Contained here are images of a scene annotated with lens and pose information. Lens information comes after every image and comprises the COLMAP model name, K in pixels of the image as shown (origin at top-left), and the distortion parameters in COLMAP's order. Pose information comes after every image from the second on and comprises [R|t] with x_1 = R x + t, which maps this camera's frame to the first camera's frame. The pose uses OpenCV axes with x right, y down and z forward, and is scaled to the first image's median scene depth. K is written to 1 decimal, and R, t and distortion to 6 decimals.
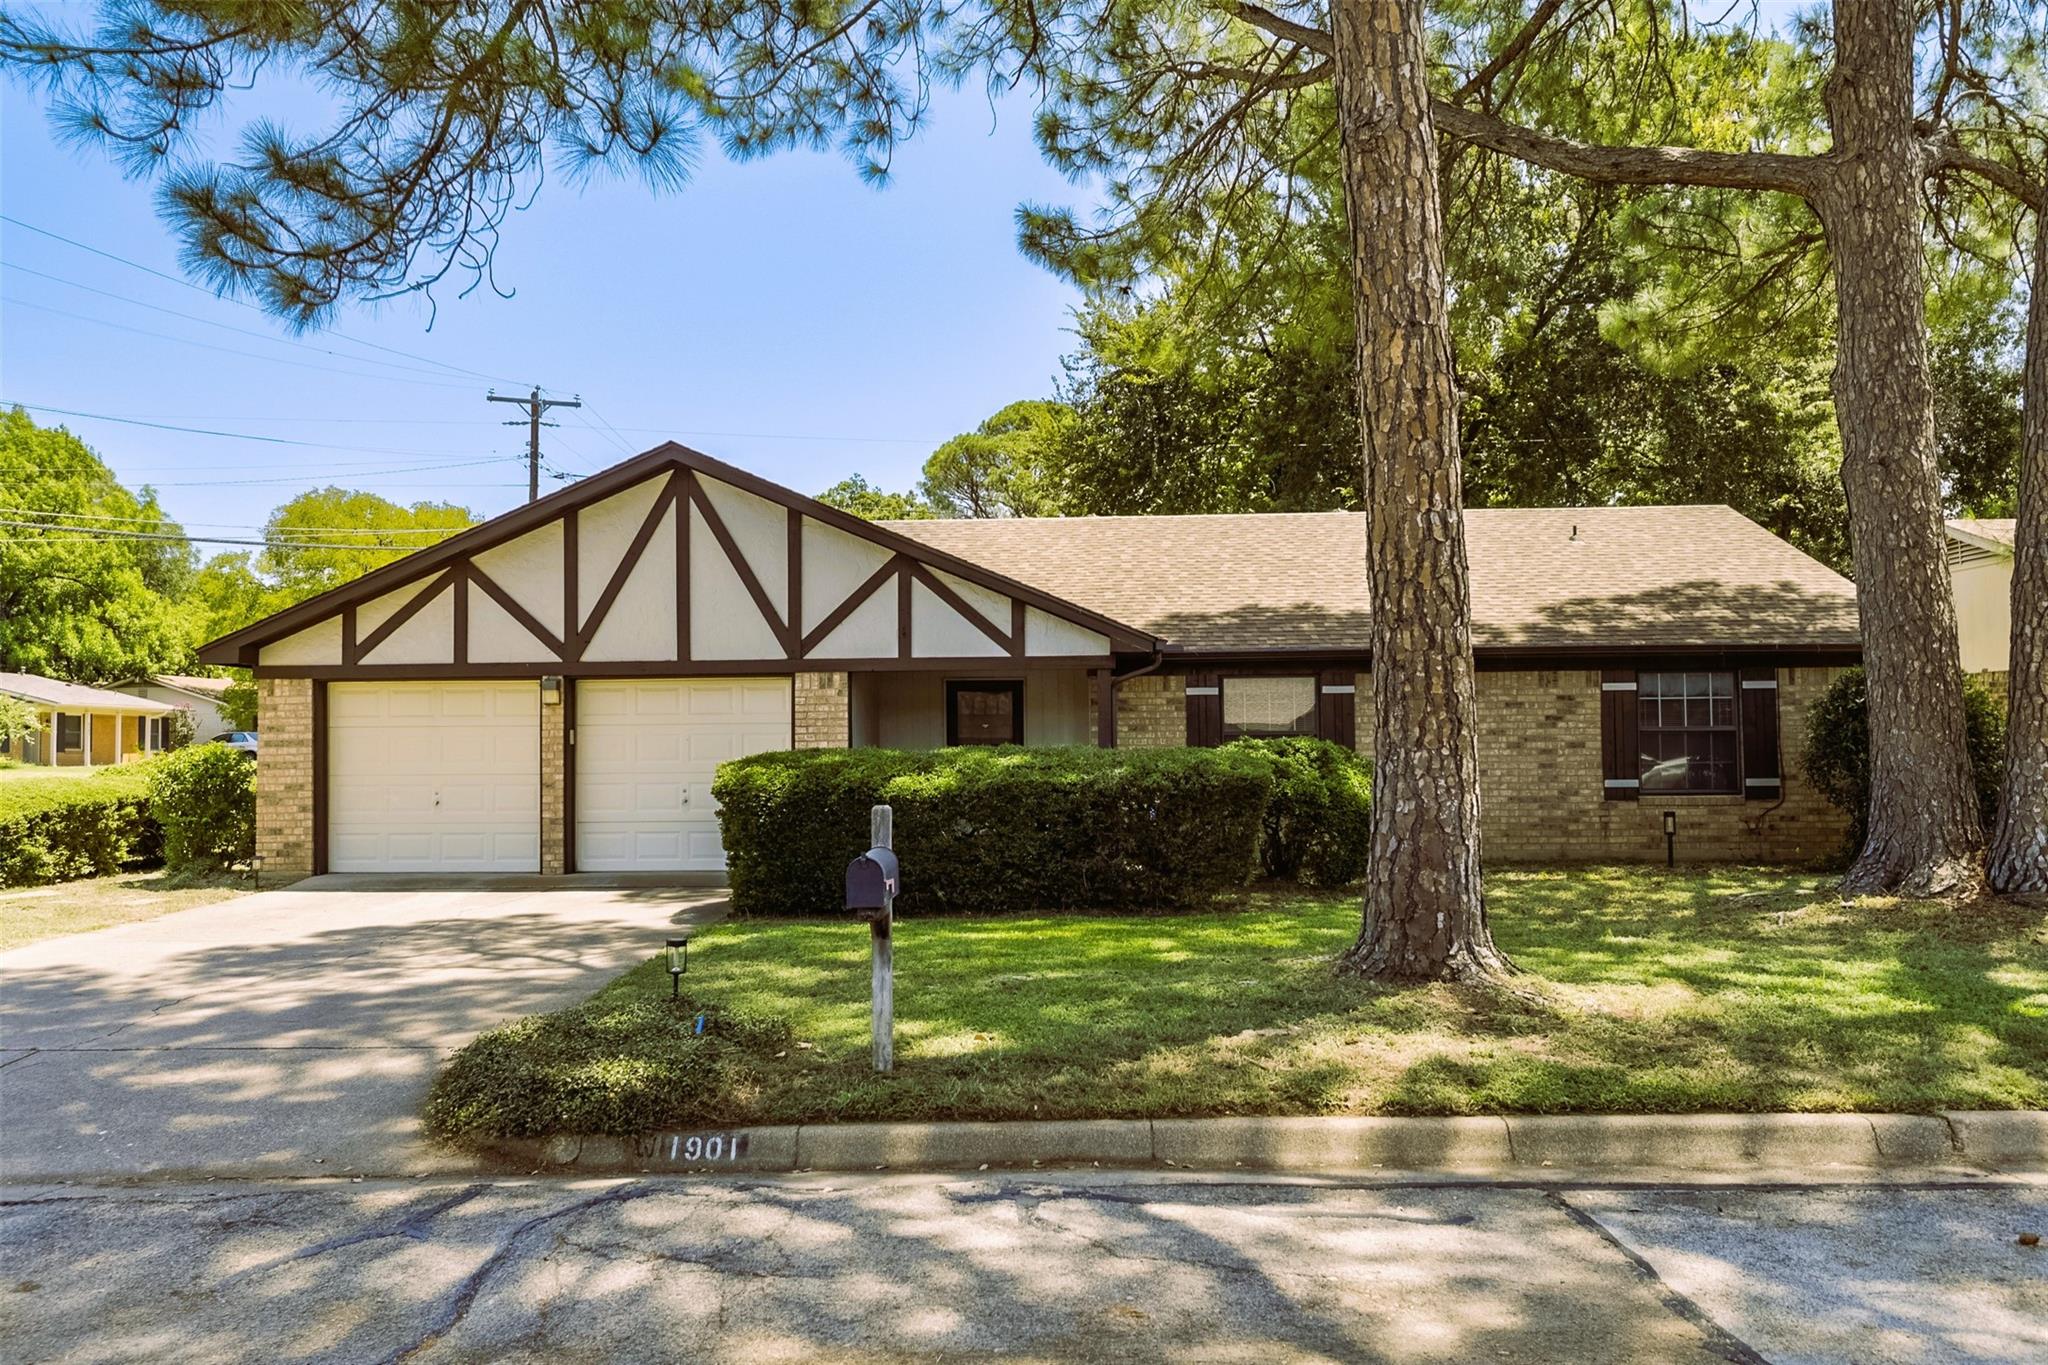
lens RADIAL K [[1796.7, 0, 1024.0], [0, 1796.7, 682.5], [0, 0, 1]] dist [0.013064, 0.004768]
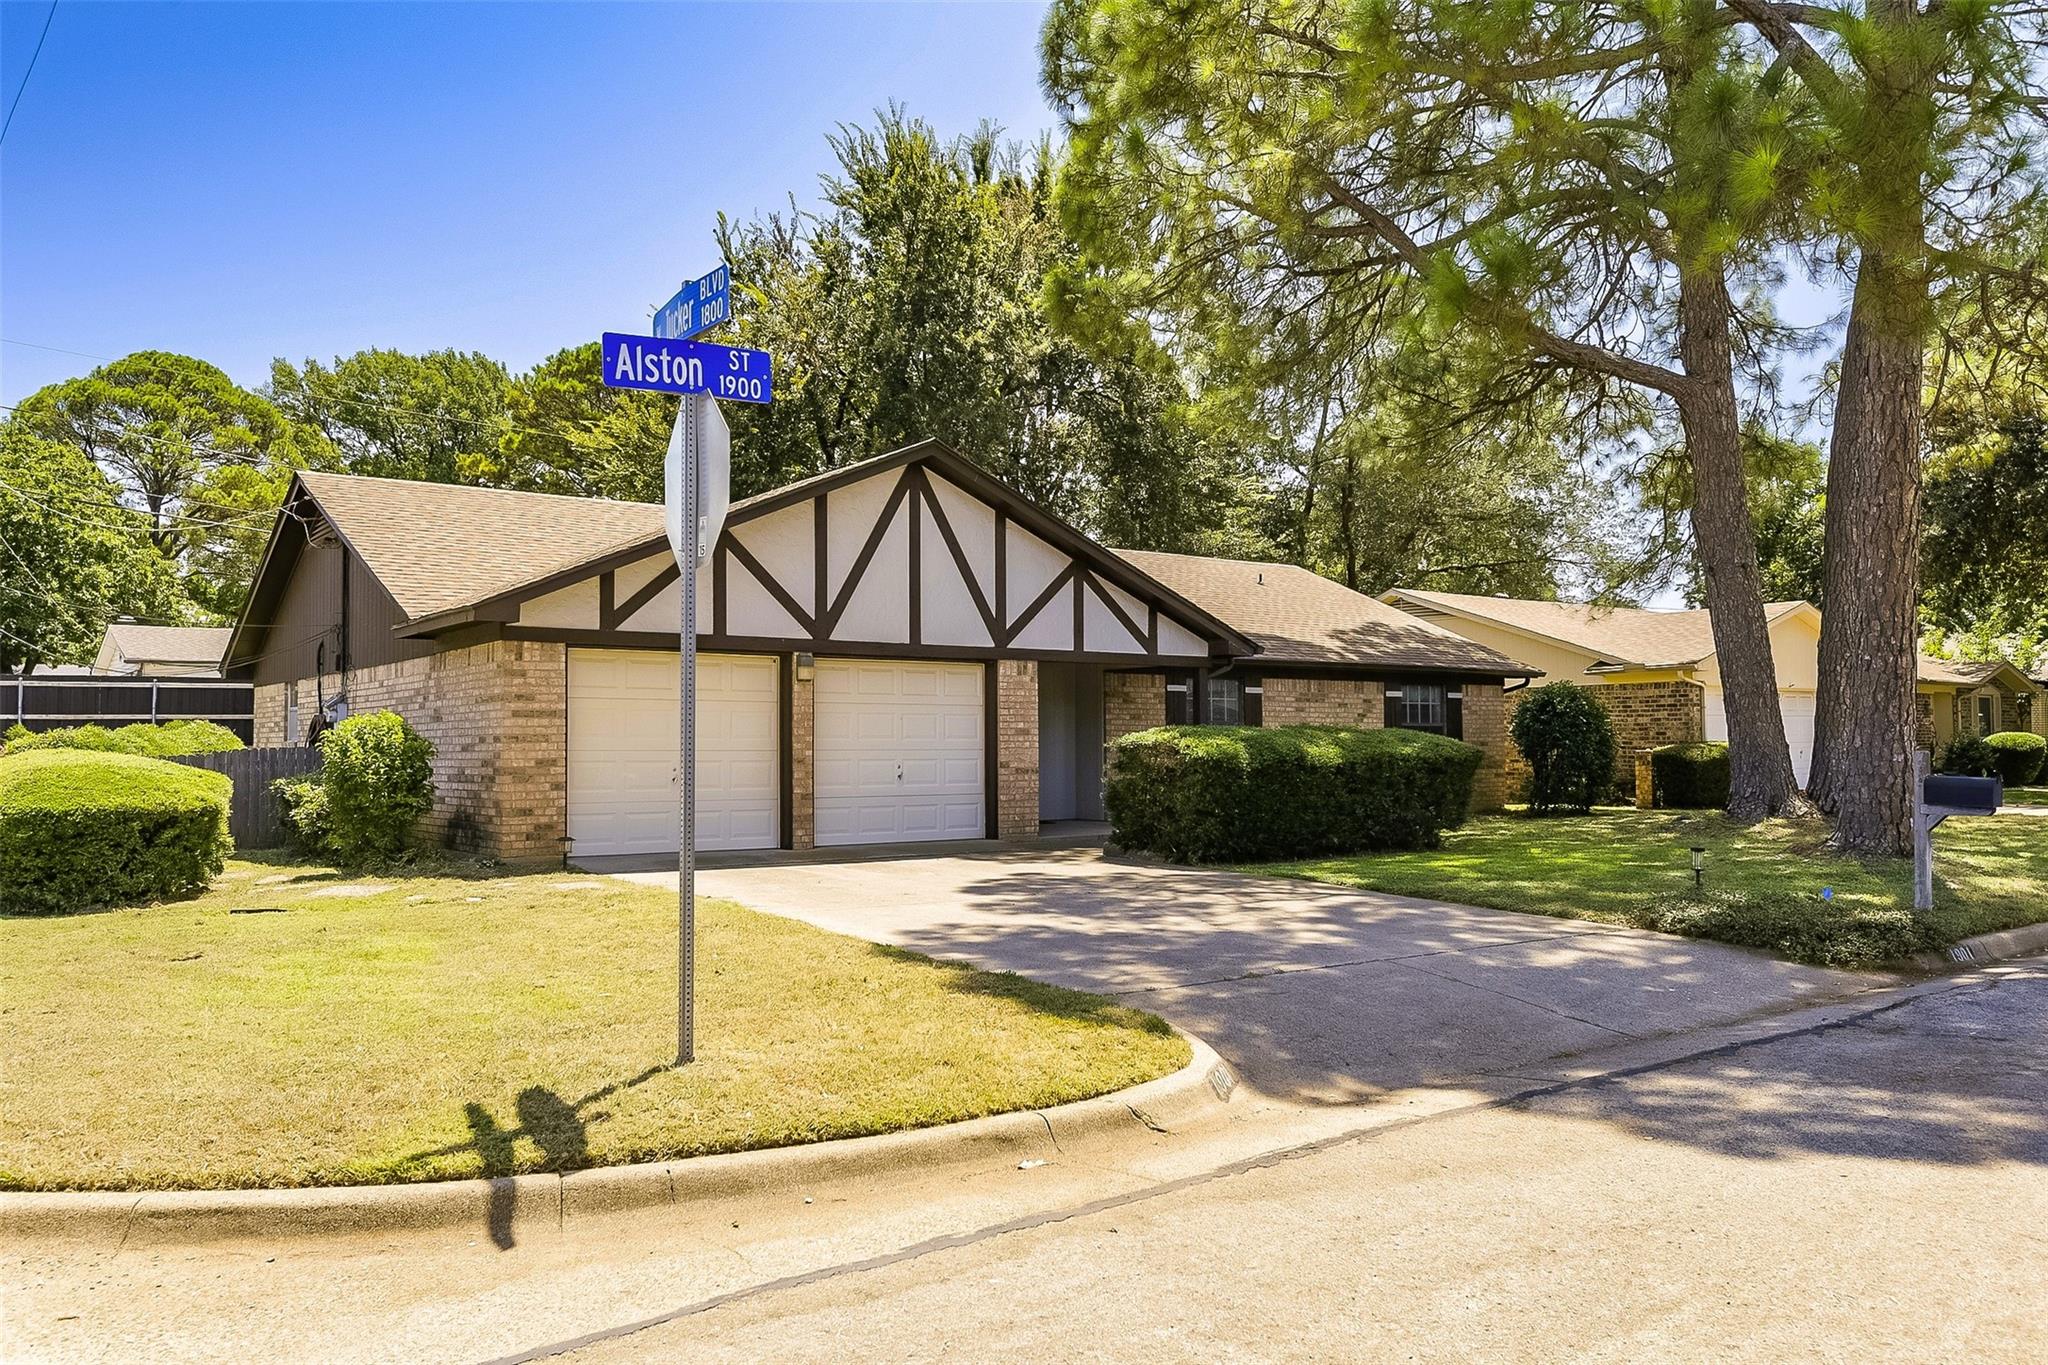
lens RADIAL K [[1796.7, 0, 1024.0], [0, 1796.7, 682.5], [0, 0, 1]] dist [0.013064, 0.004768]
pose [[0.712722, 0.033791, 0.700632, -0.881981], [-0.028194, 0.999412, -0.019520, 0.029394], [-0.700880, -0.005841, 0.713256, 0.193417]]
